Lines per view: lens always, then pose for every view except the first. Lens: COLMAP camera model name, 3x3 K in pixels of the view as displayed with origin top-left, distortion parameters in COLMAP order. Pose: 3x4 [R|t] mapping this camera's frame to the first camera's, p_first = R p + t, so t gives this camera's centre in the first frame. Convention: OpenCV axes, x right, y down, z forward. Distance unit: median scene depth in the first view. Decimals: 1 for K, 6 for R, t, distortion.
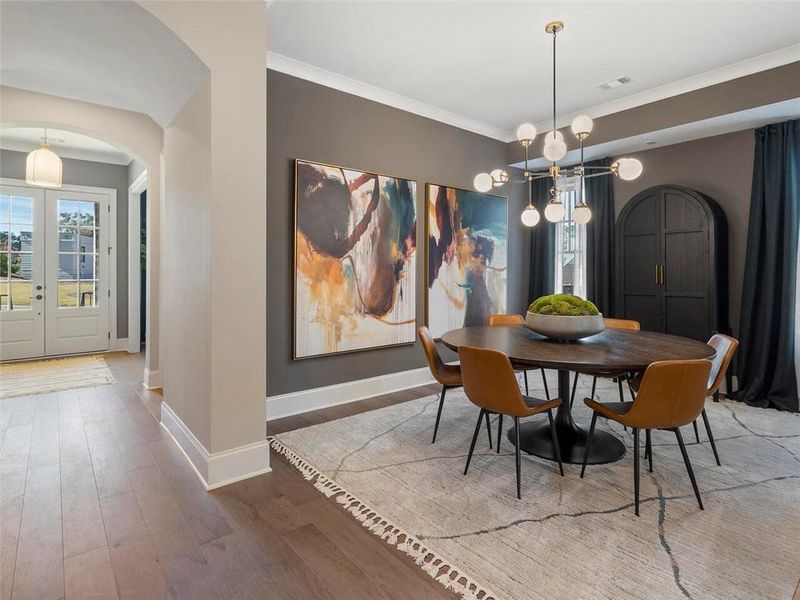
lens RADIAL K [[427.2, 0, 400.2], [0, 427.2, 273.3], [0, 0, 1]] dist [-0.001680, -0.000287]
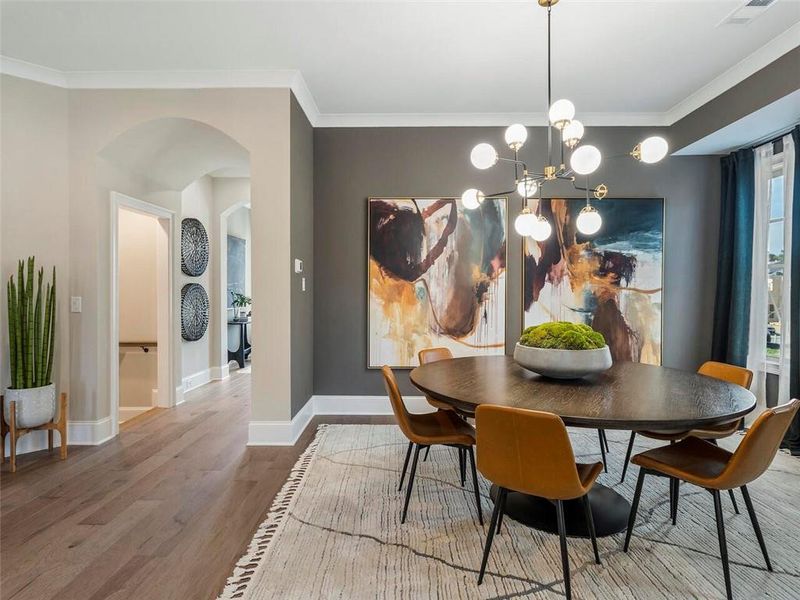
lens RADIAL K [[426.1, 0, 400.0], [0, 426.1, 300.0], [0, 0, 1]] dist [0.000897, 0.000147]
pose [[0.771943, 0.012274, -0.635574, 0.502652], [-0.003752, 0.999884, 0.014752, -0.003351], [0.635681, -0.009003, 0.771899, 0.130170]]
